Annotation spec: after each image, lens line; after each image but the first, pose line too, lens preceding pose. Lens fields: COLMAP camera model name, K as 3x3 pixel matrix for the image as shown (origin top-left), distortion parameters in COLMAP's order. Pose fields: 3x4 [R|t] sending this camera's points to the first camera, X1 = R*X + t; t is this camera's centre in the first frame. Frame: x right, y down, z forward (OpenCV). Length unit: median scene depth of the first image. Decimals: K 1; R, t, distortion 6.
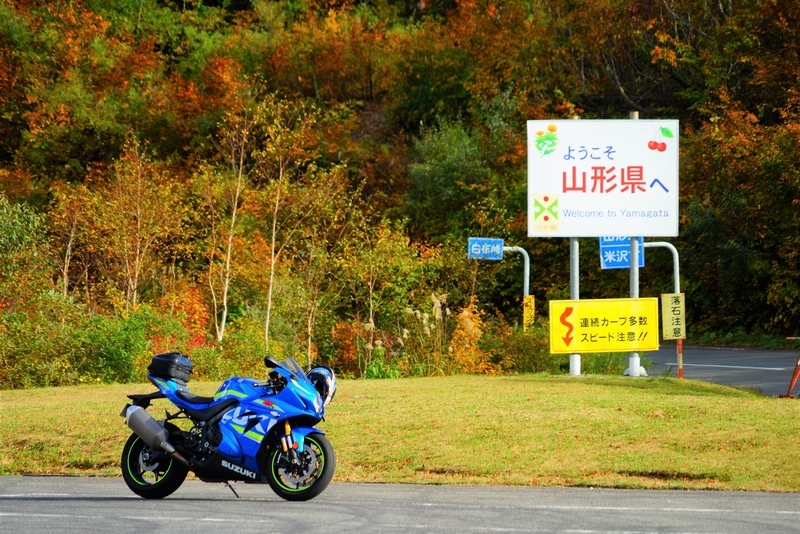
lens RADIAL K [[5203.0, 0, 399.9], [0, 5203.0, 267.3], [0, 0, 1]] dist [0.687777, 0.000000]
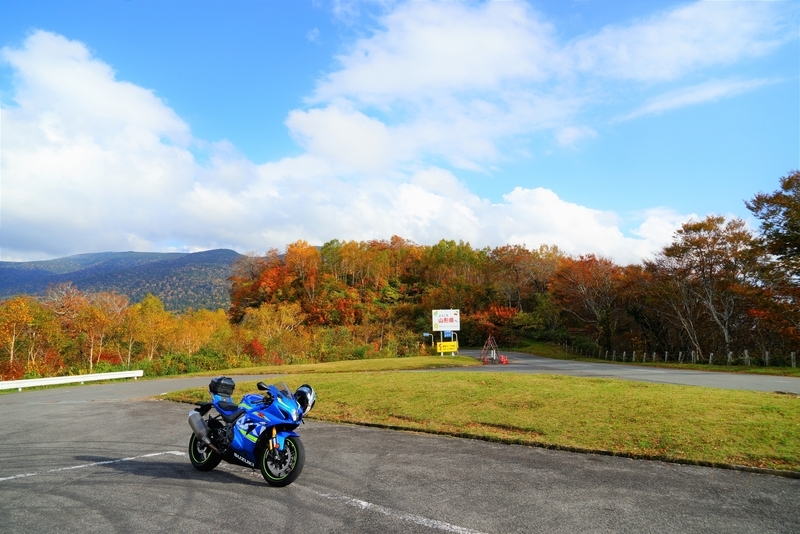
lens RADIAL K [[613.8, 0, 398.8], [0, 613.8, 265.8], [0, 0, 1]] dist [-0.007236, -0.002839]
pose [[0.999418, -0.020102, -0.027574, 0.016998], [0.016687, 0.992763, -0.118923, 0.005266], [0.029765, 0.118394, 0.992521, 0.750211]]
